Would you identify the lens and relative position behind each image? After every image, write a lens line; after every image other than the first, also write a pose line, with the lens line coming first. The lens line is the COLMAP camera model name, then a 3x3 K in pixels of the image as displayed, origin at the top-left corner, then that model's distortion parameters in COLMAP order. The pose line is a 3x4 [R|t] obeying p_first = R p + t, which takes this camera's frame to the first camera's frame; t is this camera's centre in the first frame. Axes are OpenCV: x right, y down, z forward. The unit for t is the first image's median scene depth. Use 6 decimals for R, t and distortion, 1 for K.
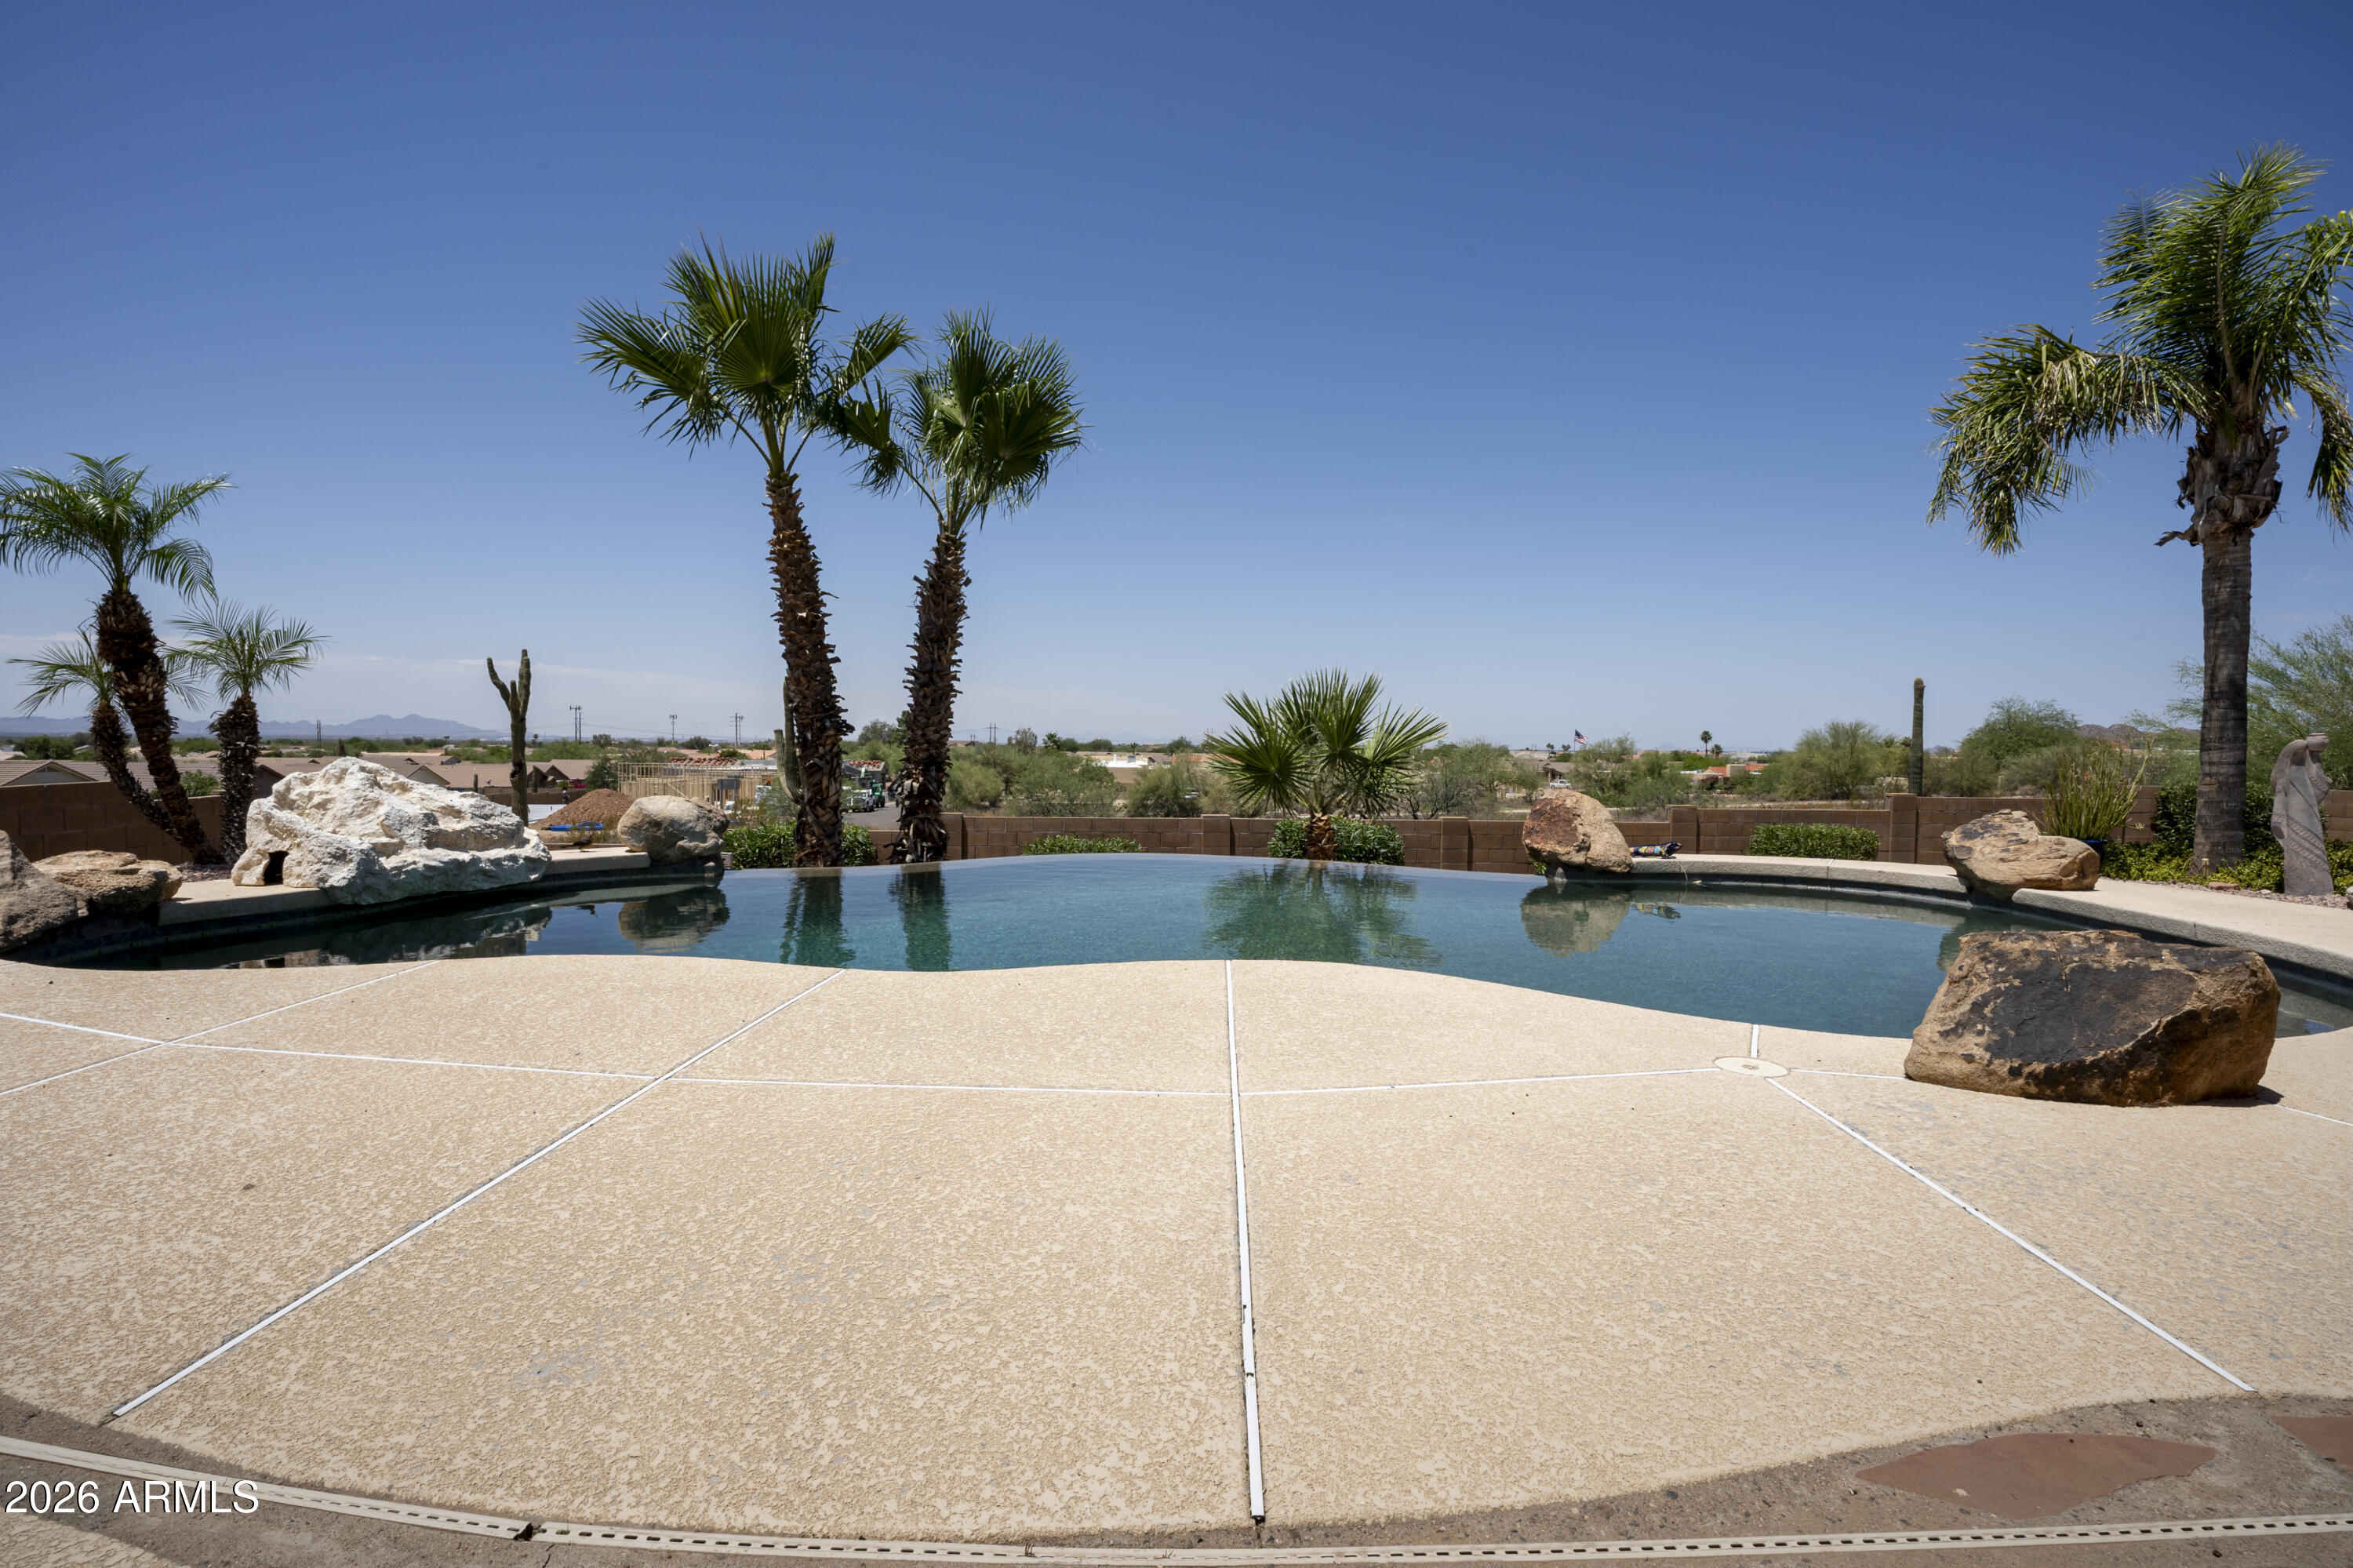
lens RADIAL K [[1084.0, 0, 1167.5], [0, 1084.0, 781.0], [0, 0, 1]] dist [-0.001402, 0.000665]
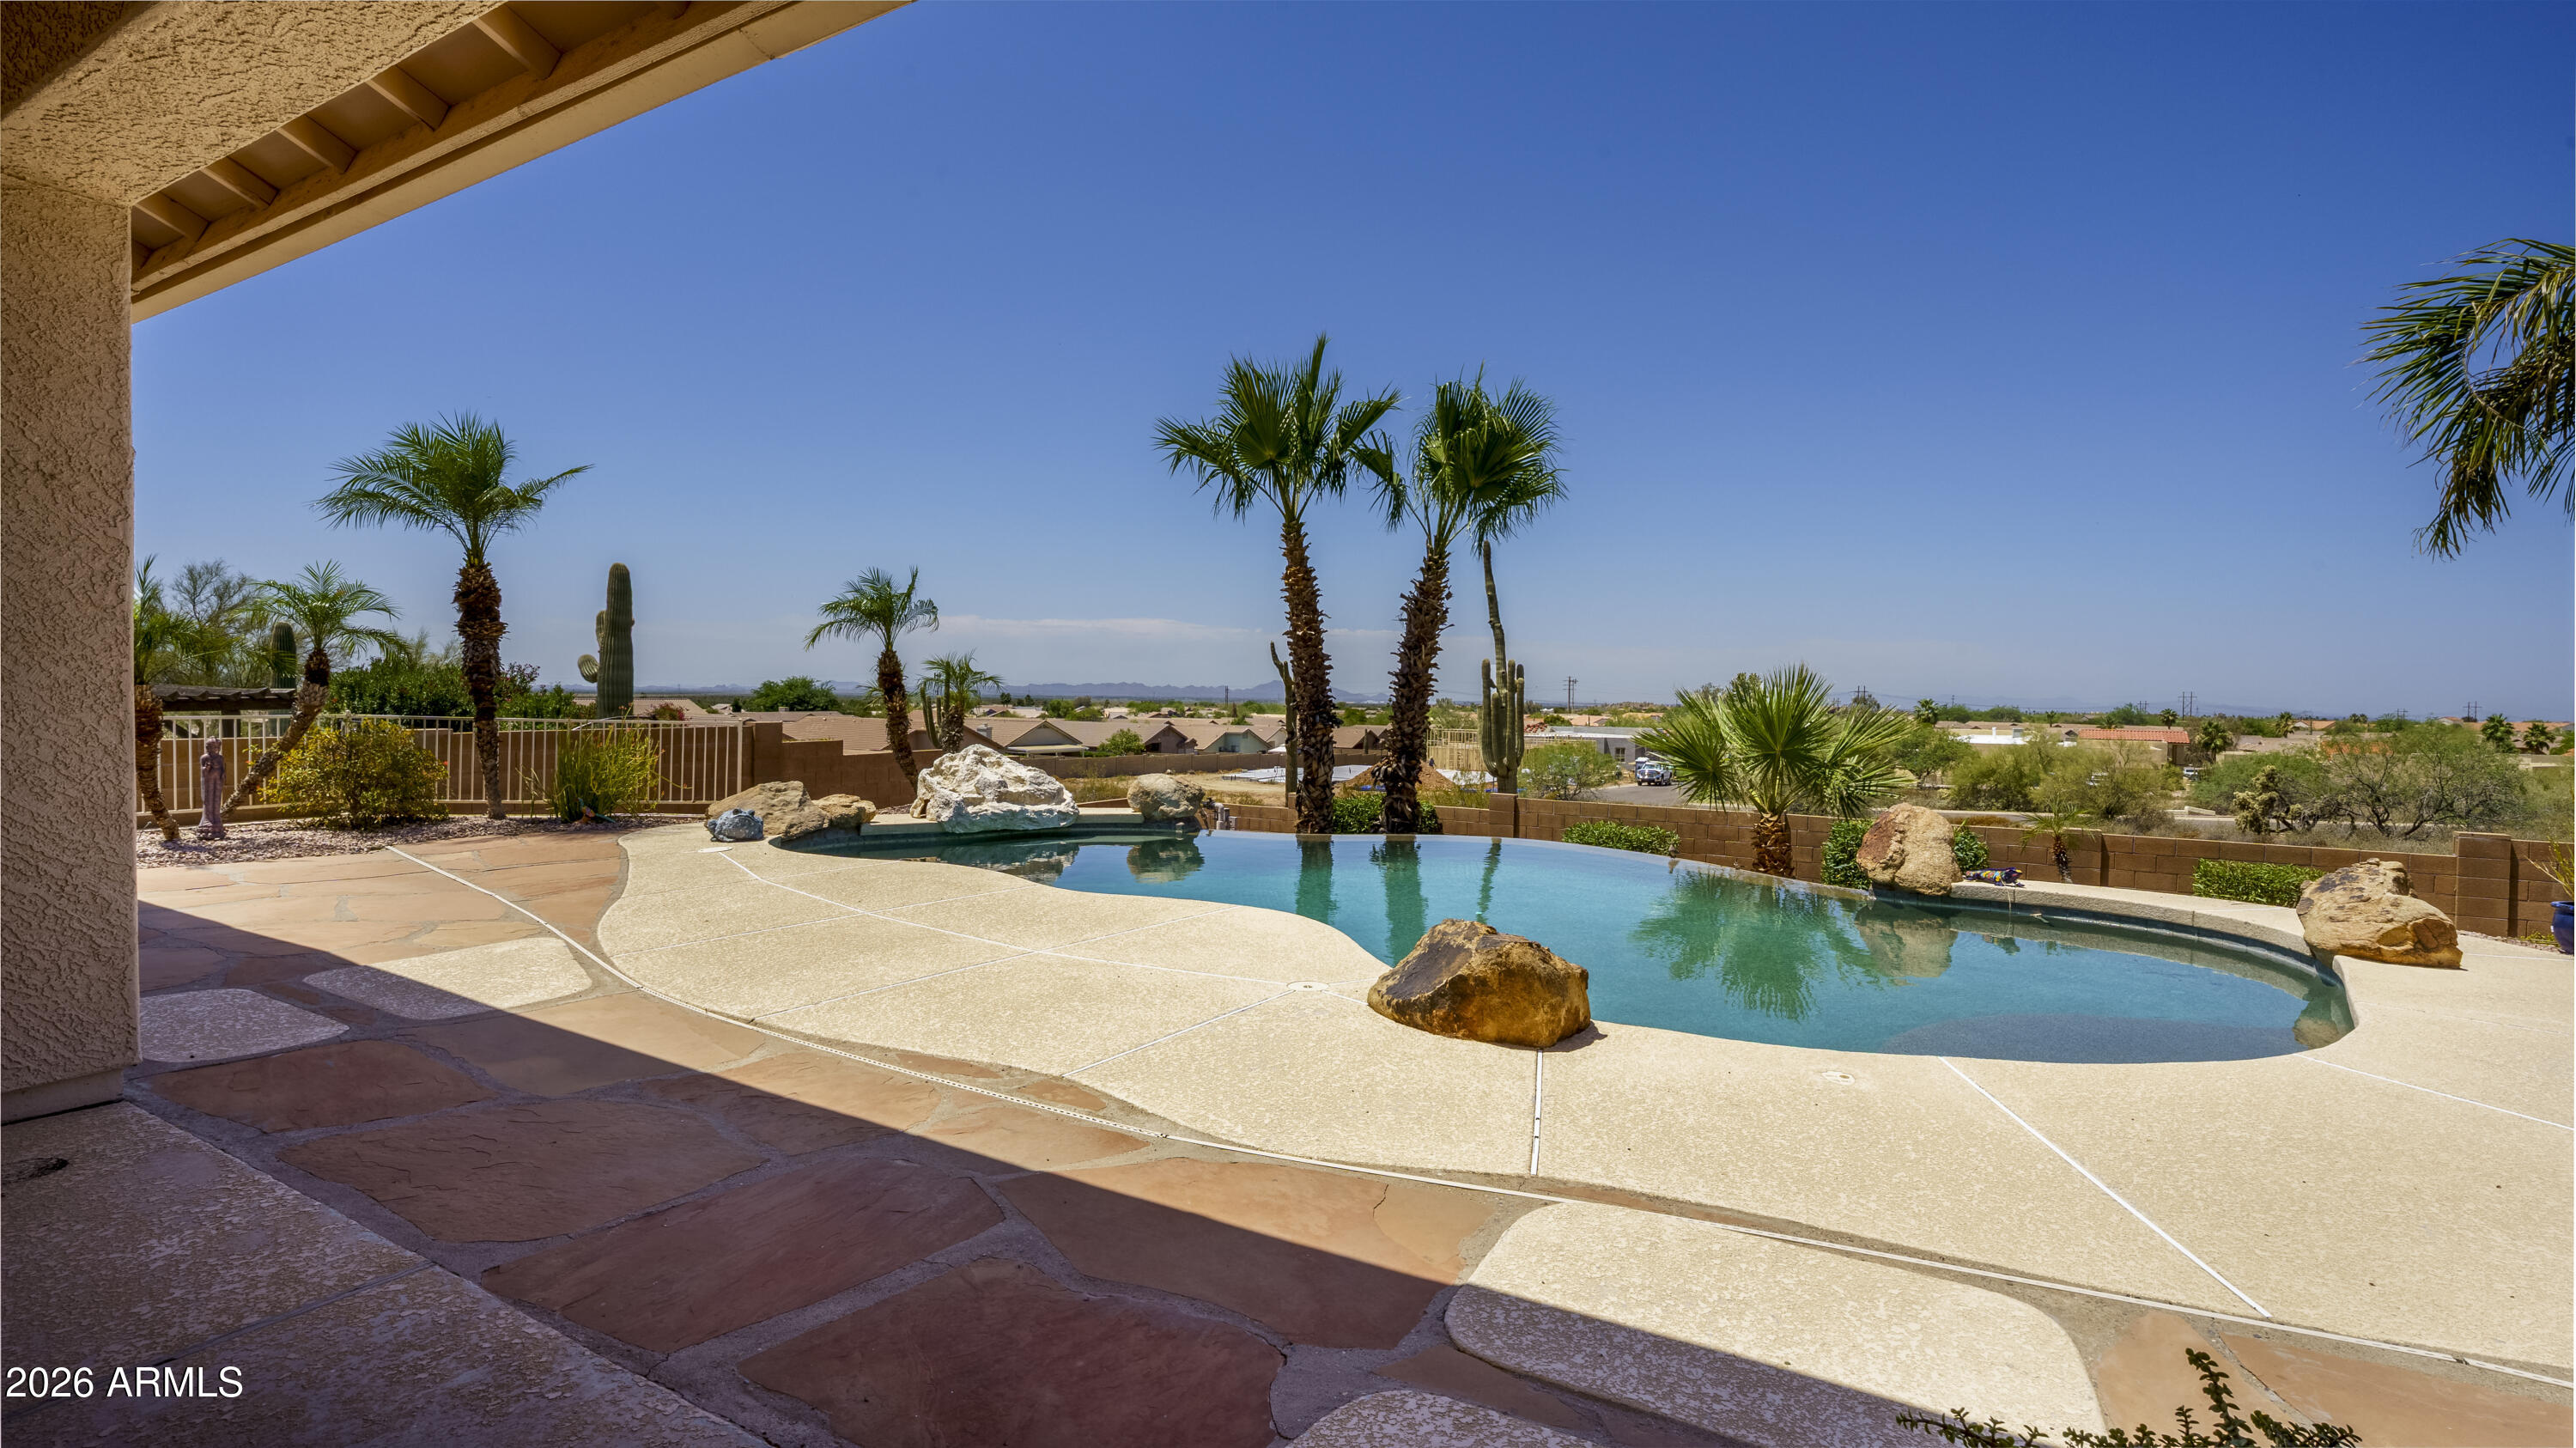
lens RADIAL K [[1183.7, 0, 1284.9], [0, 1183.7, 706.1], [0, 0, 1]] dist [-0.006484, 0.000821]
pose [[0.812854, 0.006644, -0.582430, 0.586999], [-0.027134, 0.999281, -0.026468, -0.039059], [0.581835, 0.037318, 0.812450, -0.174033]]
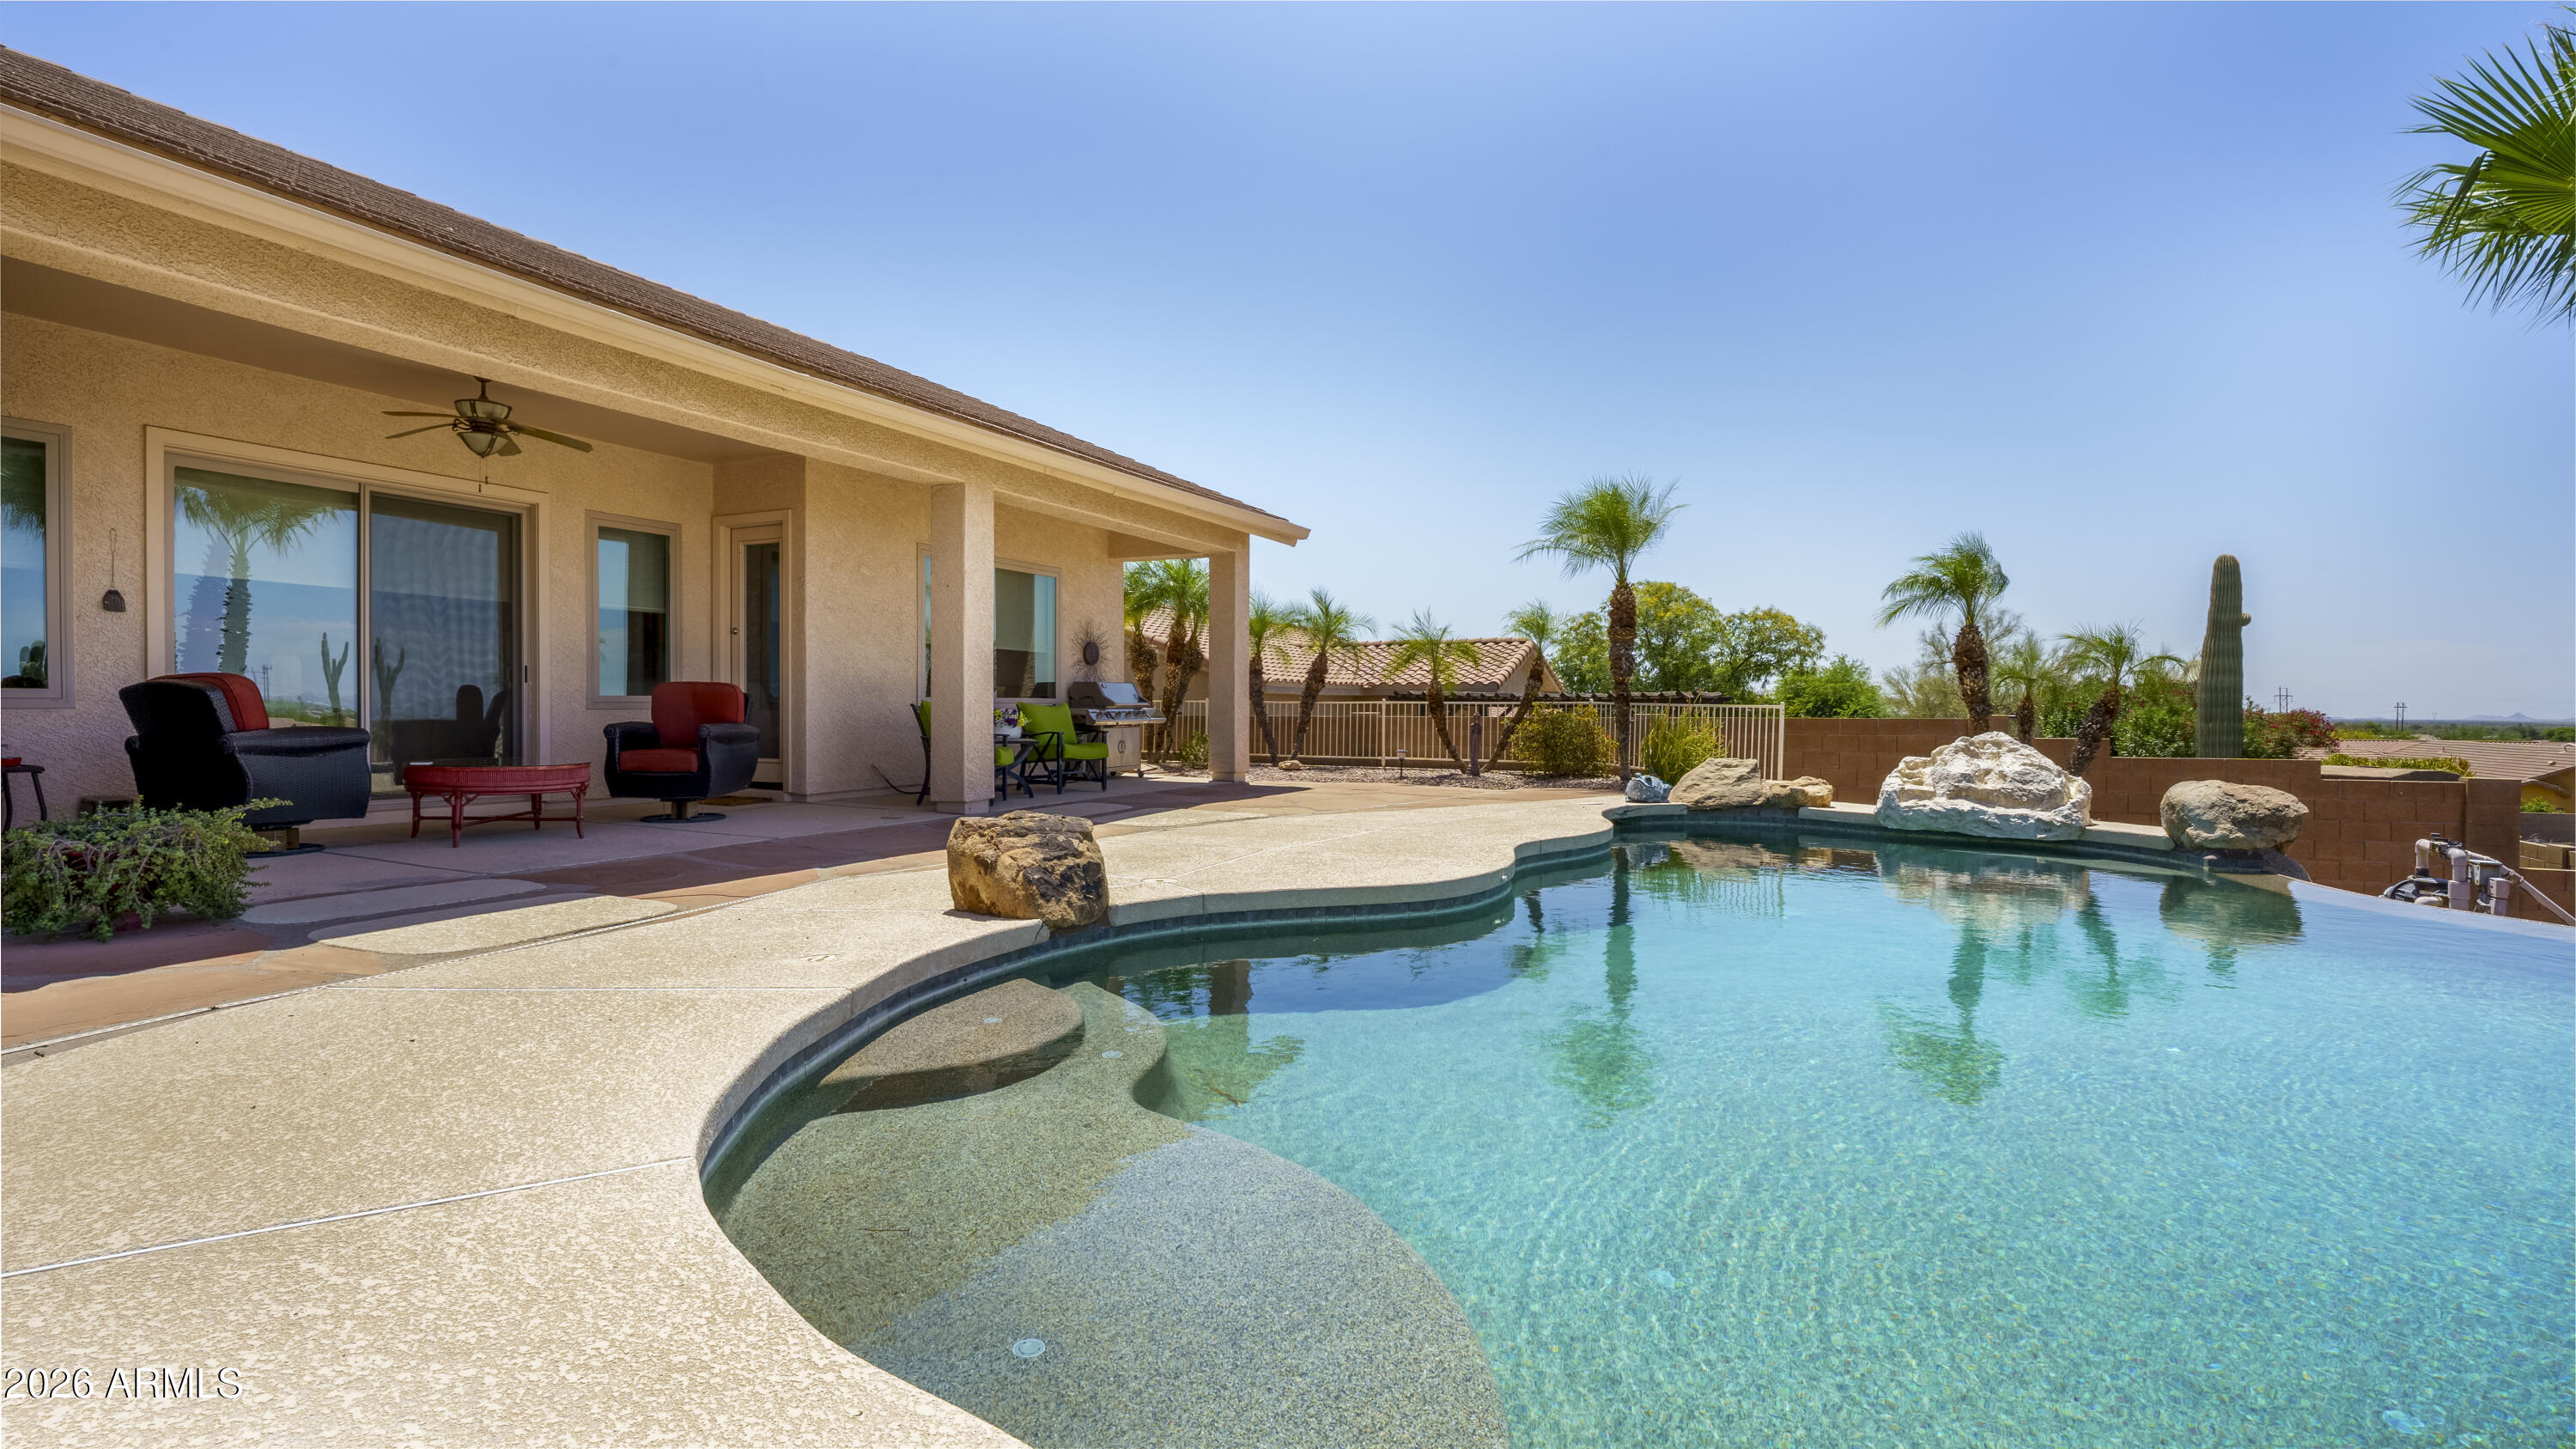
lens RADIAL K [[1183.7, 0, 1292.1], [0, 1183.7, 719.1], [0, 0, 1]] dist [-0.006484, 0.000821]
pose [[-0.466319, -0.002237, -0.884614, 0.835570], [-0.043927, 0.998822, 0.020630, -0.026223], [0.883526, 0.048479, -0.465867, 0.779508]]
